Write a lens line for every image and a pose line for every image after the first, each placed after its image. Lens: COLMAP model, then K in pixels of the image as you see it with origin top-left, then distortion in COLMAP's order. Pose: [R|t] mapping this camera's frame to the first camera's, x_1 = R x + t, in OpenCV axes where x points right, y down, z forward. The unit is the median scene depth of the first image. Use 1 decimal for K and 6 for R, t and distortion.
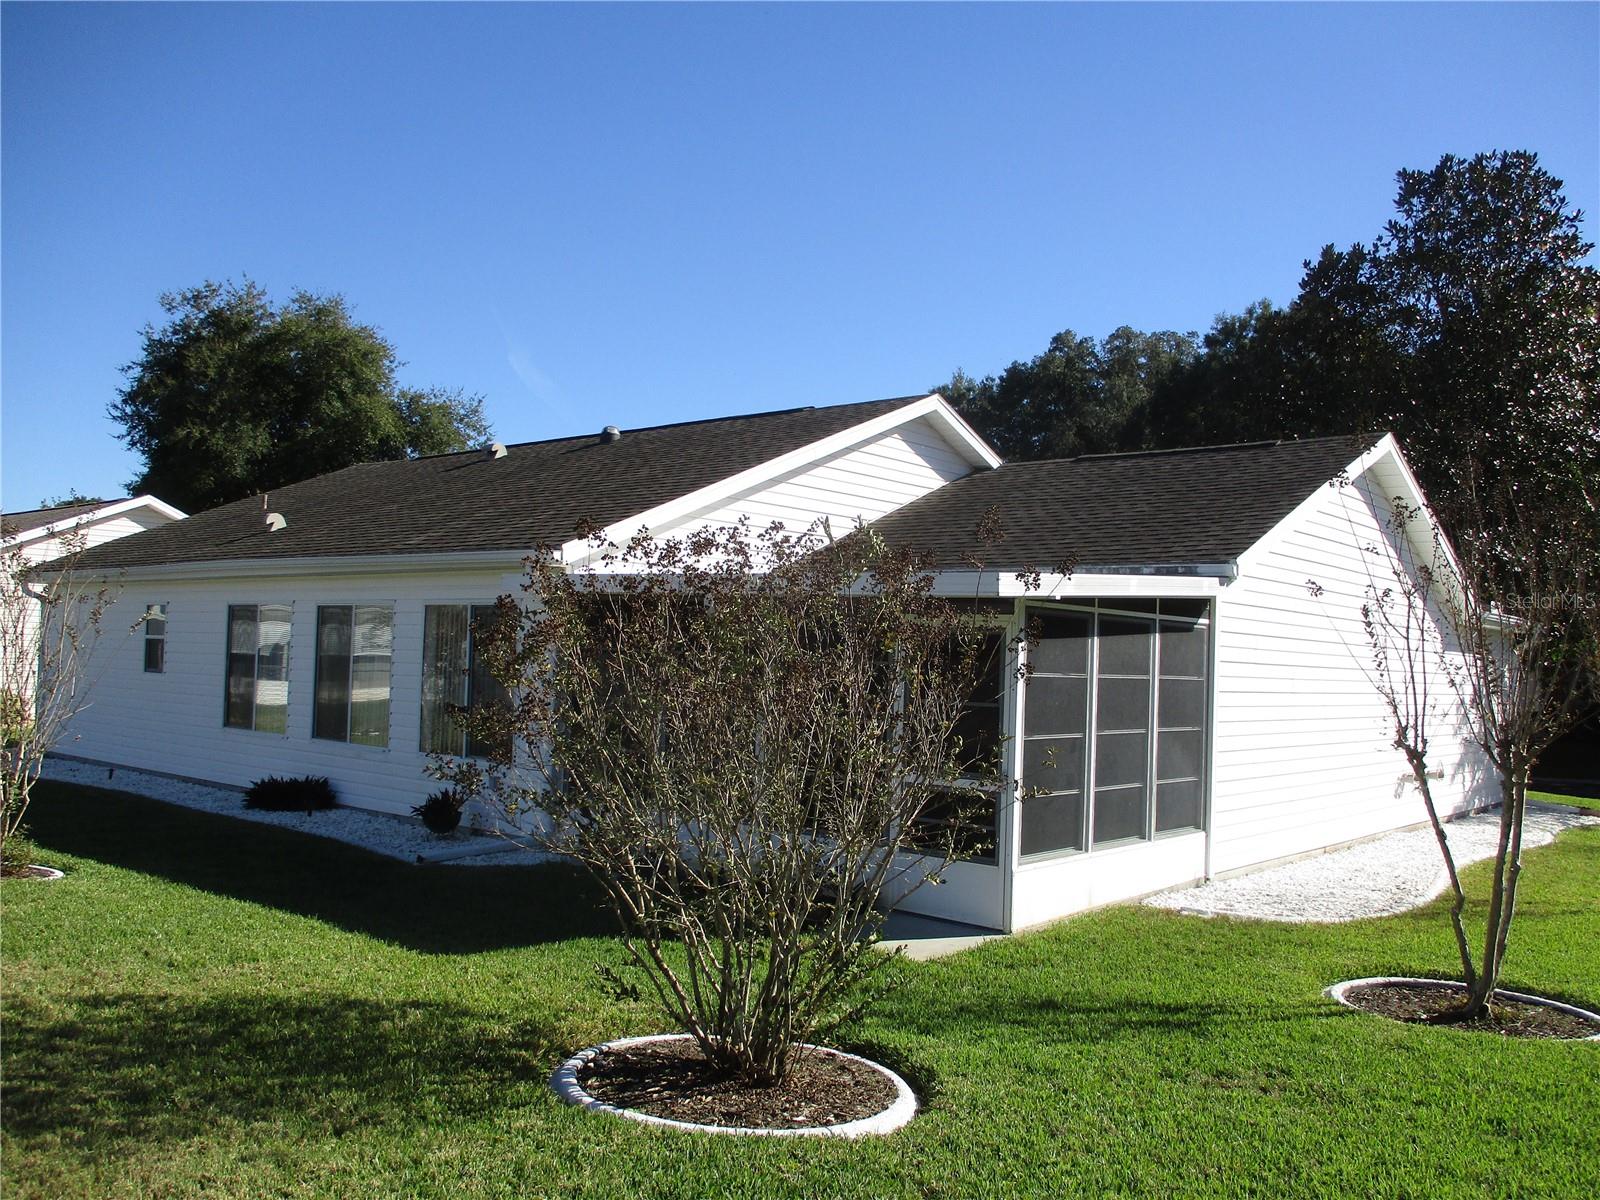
lens RADIAL K [[1345.8, 0, 806.9], [0, 1345.8, 609.4], [0, 0, 1]] dist [-0.029019, 0.021182]
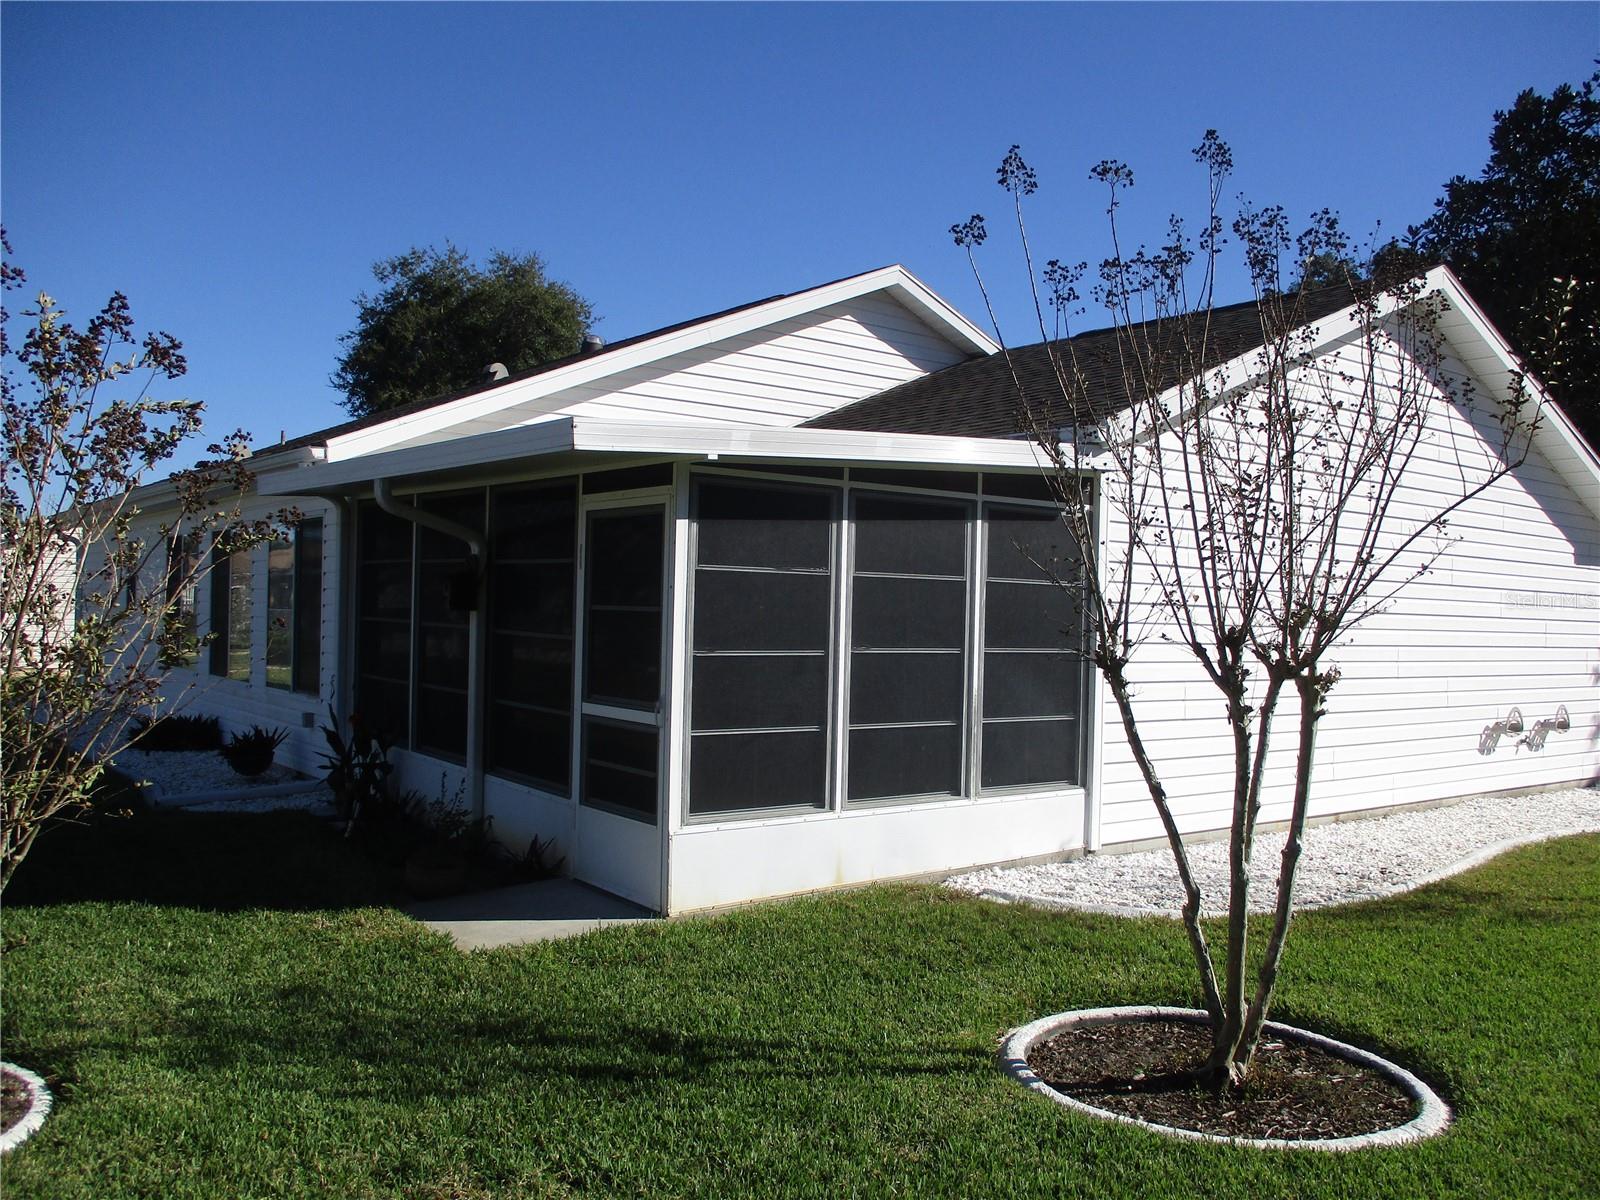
lens RADIAL K [[1342.4, 0, 806.9], [0, 1342.4, 604.1], [0, 0, 1]] dist [-0.013077, -0.009801]
pose [[0.978345, -0.010893, -0.206693, 0.299529], [0.016262, 0.999572, 0.024297, 0.041778], [0.206340, -0.027132, 0.978104, 0.237251]]
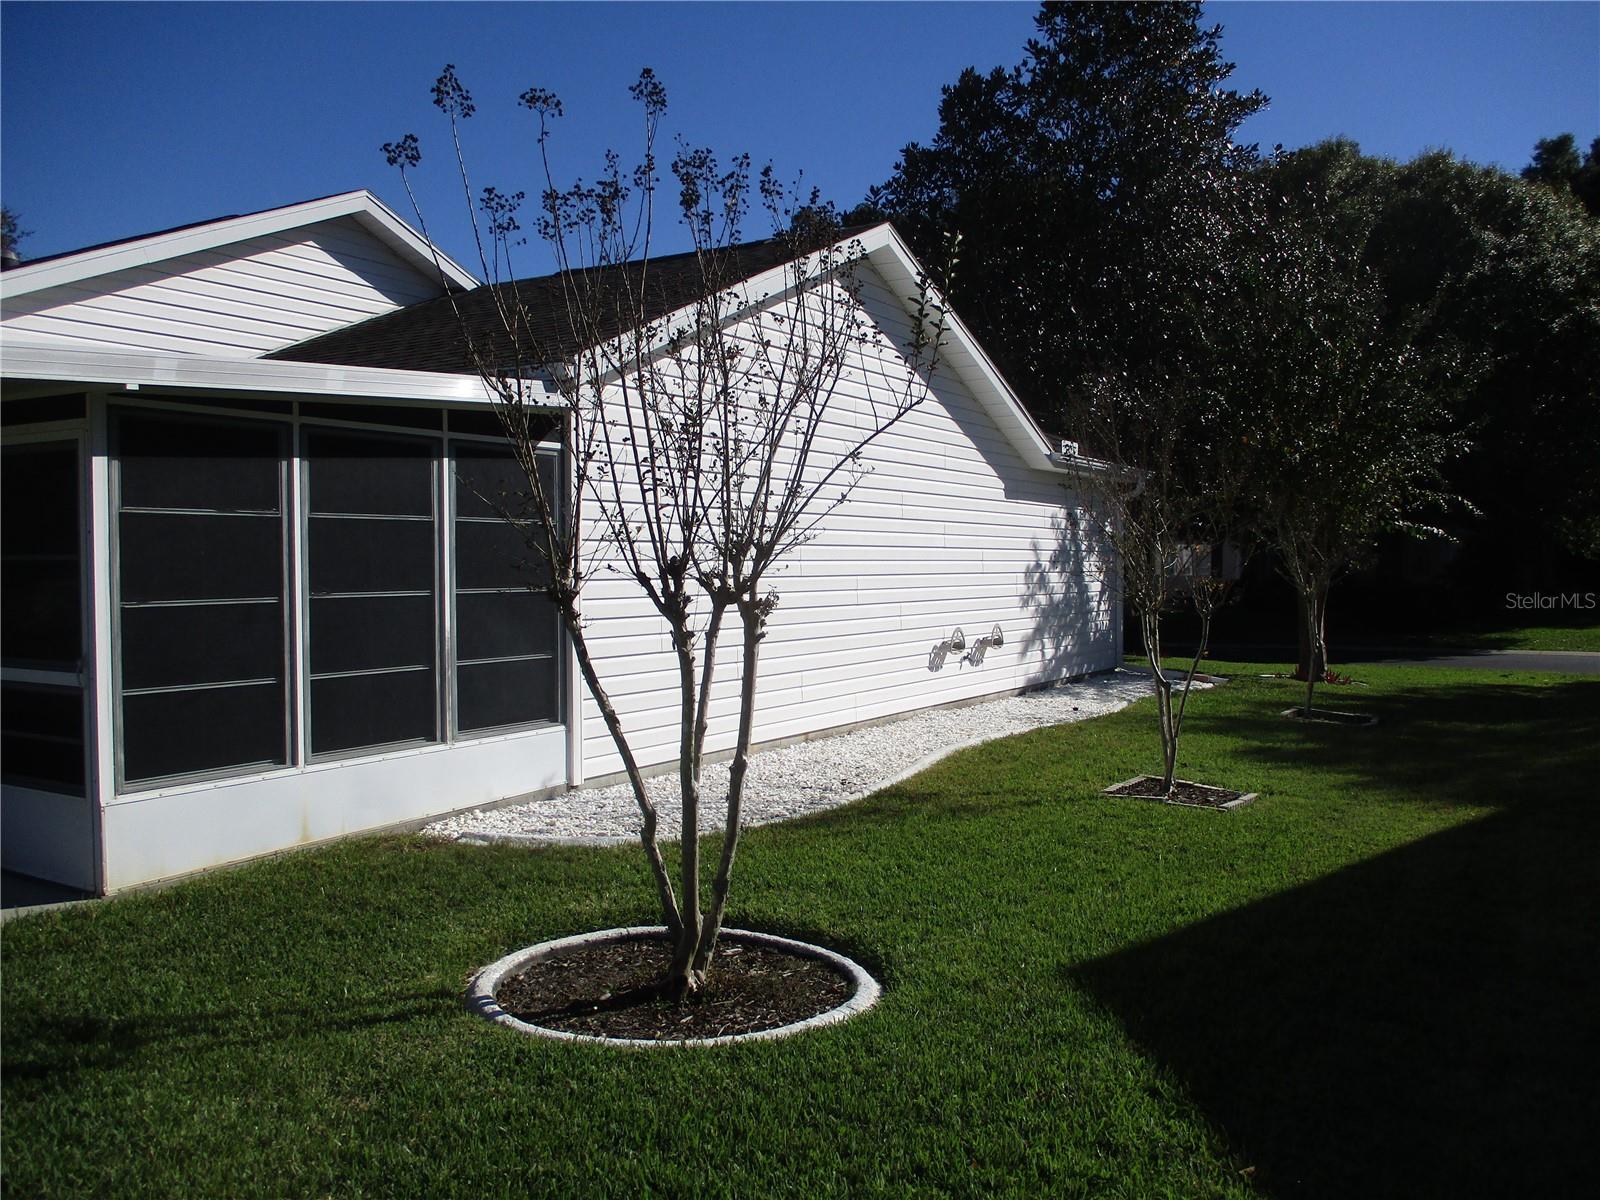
lens RADIAL K [[1345.8, 0, 806.9], [0, 1345.8, 609.4], [0, 0, 1]] dist [-0.029019, 0.021182]
pose [[0.987652, -0.041920, 0.150953, 0.317847], [0.030388, 0.996497, 0.077909, 0.045481], [-0.153691, -0.072360, 0.985466, 0.236903]]
